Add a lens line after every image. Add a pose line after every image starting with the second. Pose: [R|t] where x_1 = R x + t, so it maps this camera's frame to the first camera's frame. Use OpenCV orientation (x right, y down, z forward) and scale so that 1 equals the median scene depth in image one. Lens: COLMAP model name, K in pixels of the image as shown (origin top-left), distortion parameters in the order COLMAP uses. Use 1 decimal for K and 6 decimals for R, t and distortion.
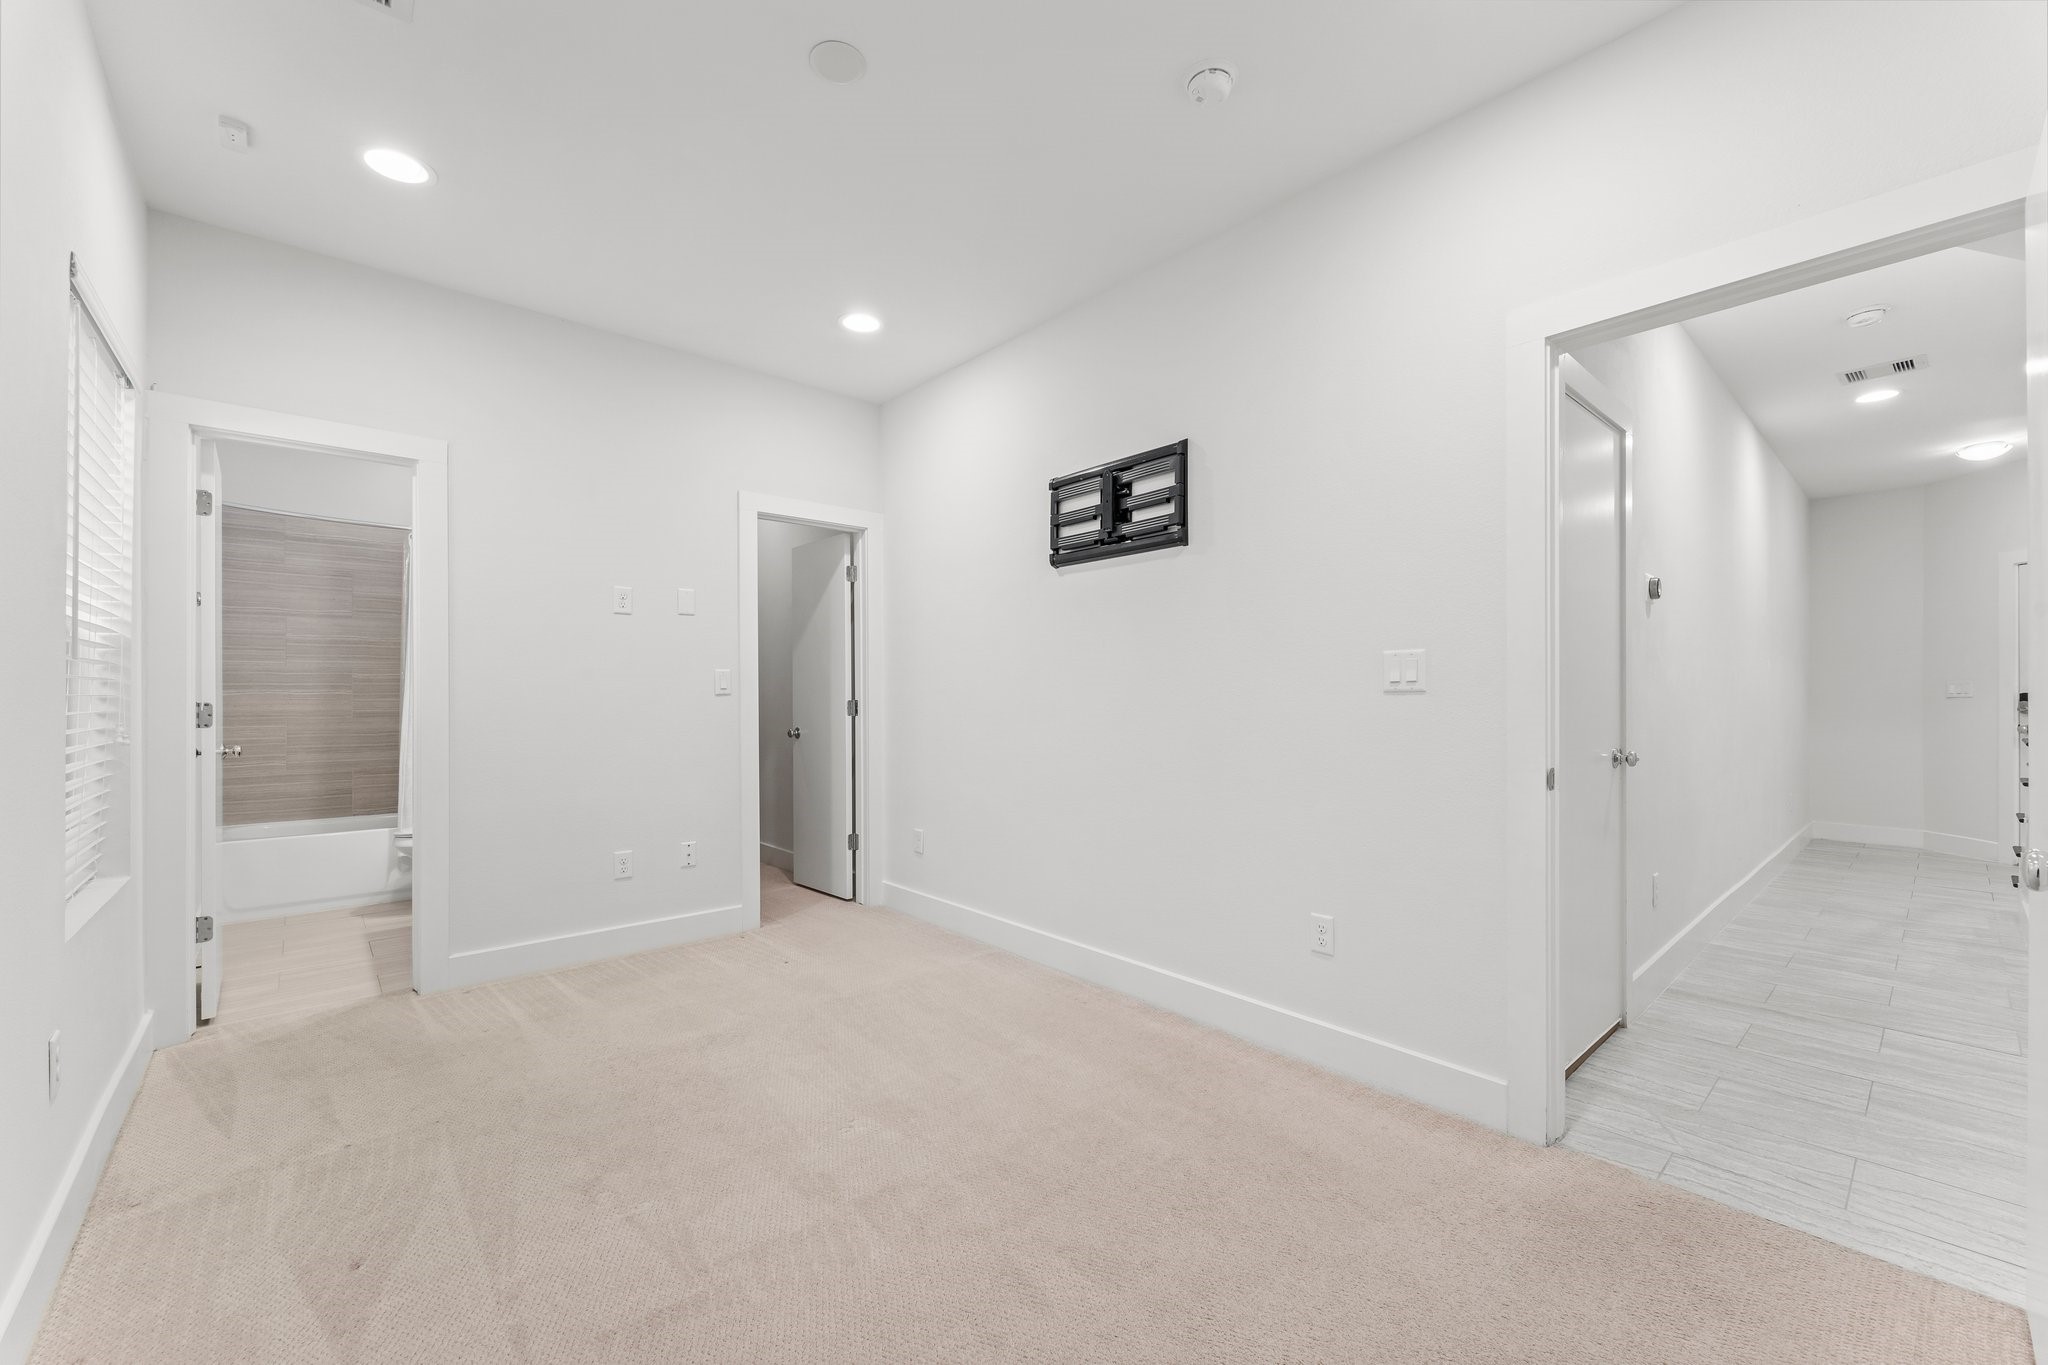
lens RADIAL K [[826.8, 0, 1037.2], [0, 826.8, 694.4], [0, 0, 1]] dist [0.002477, -0.000084]
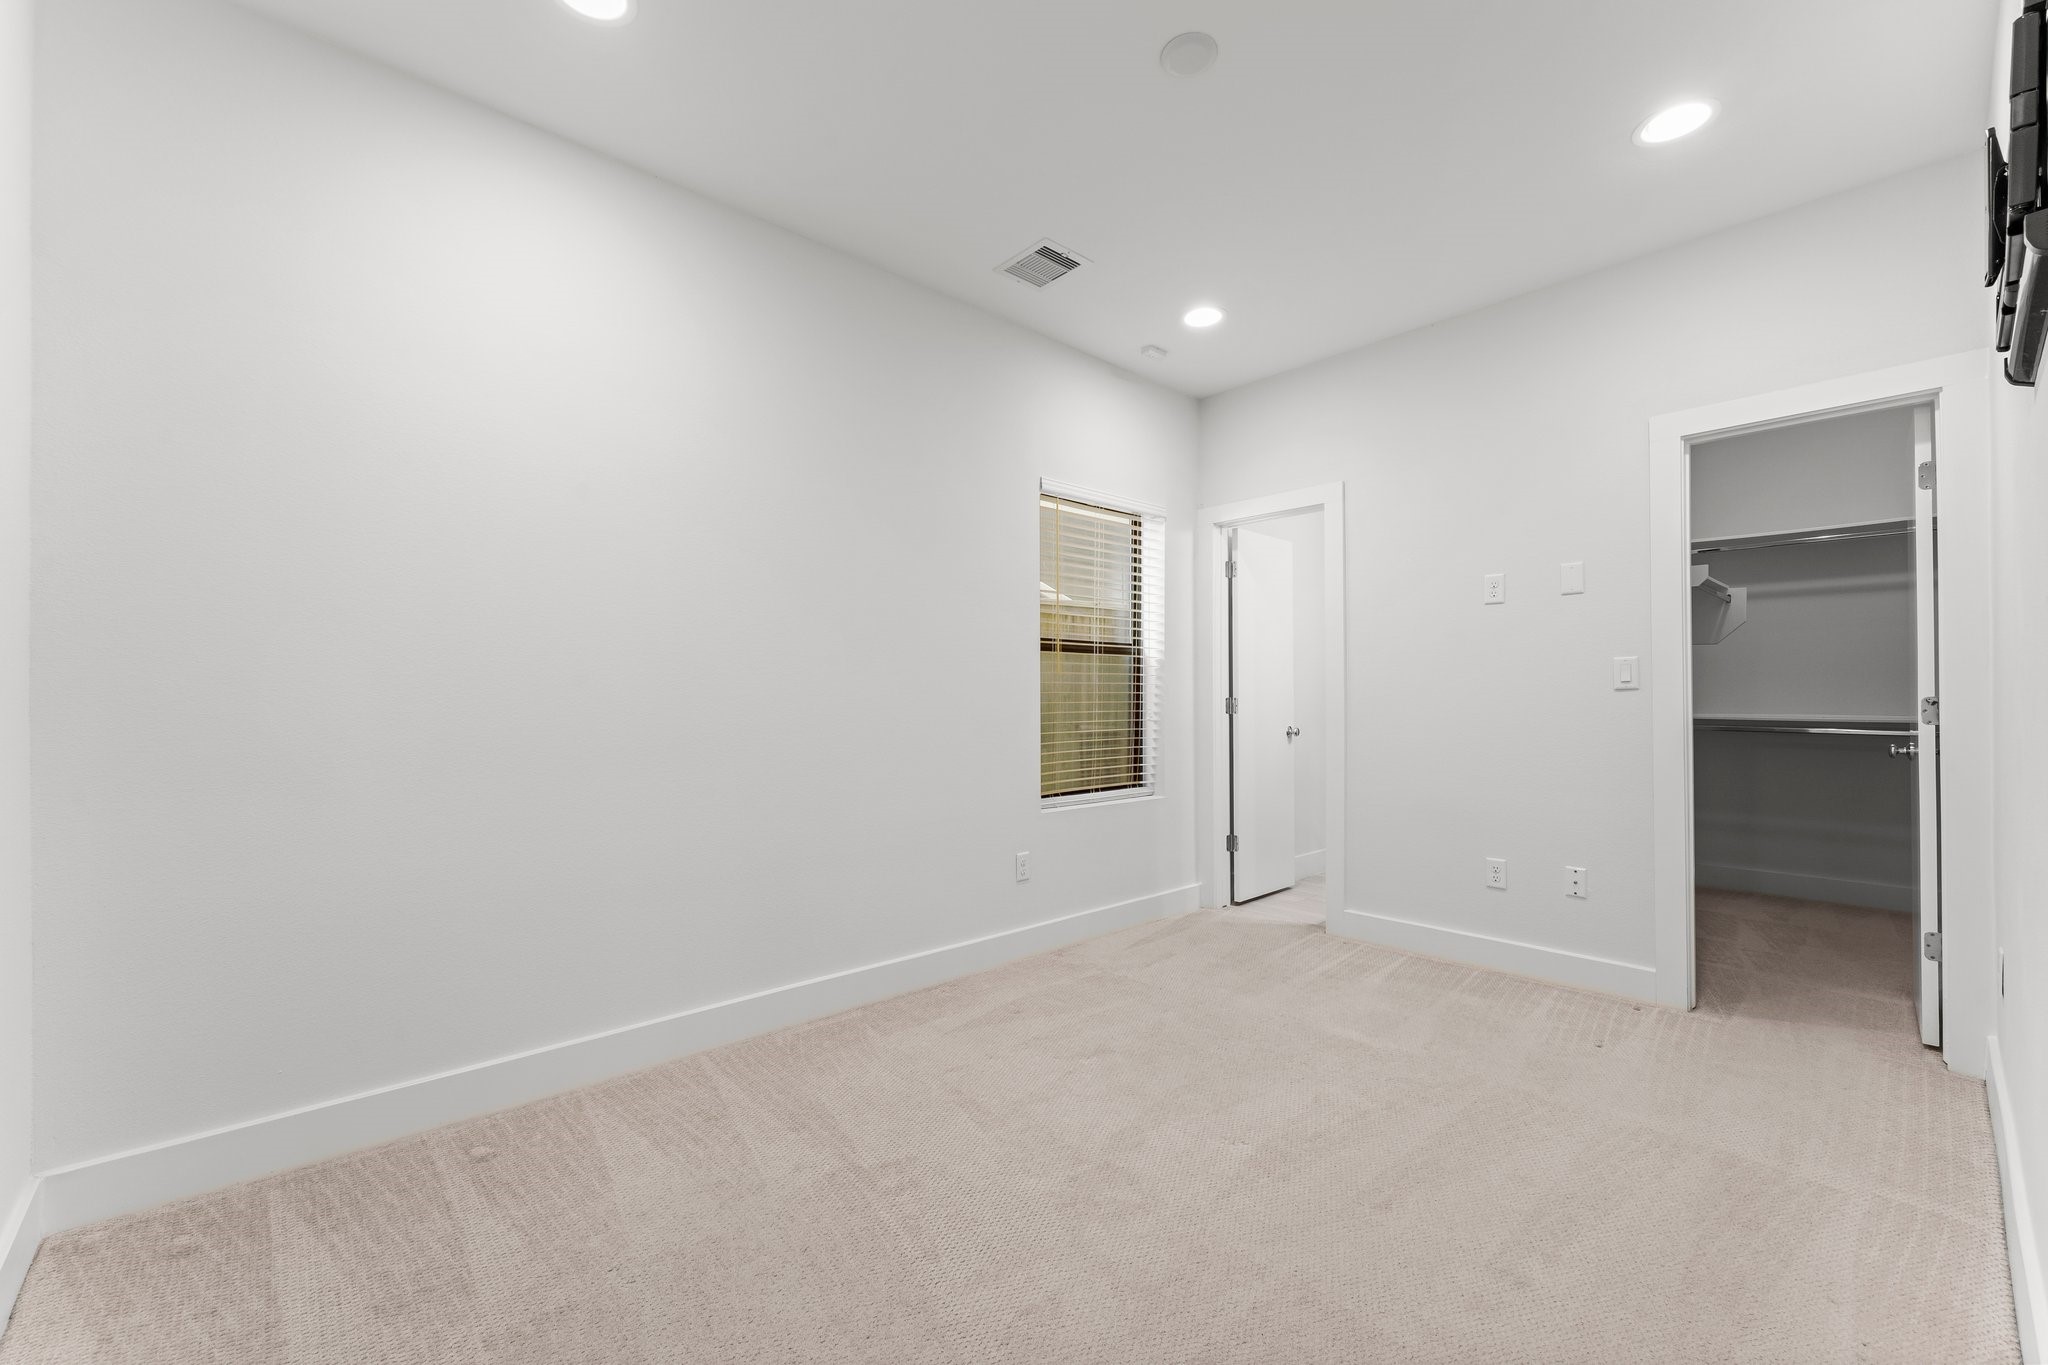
lens RADIAL K [[826.8, 0, 983.7], [0, 826.8, 691.9], [0, 0, 1]] dist [0.002477, -0.000084]
pose [[-0.015961, -0.004770, -0.999861, 0.530389], [0.003276, 0.999983, -0.004823, 0.005967], [0.999867, -0.003352, -0.015945, 0.532078]]
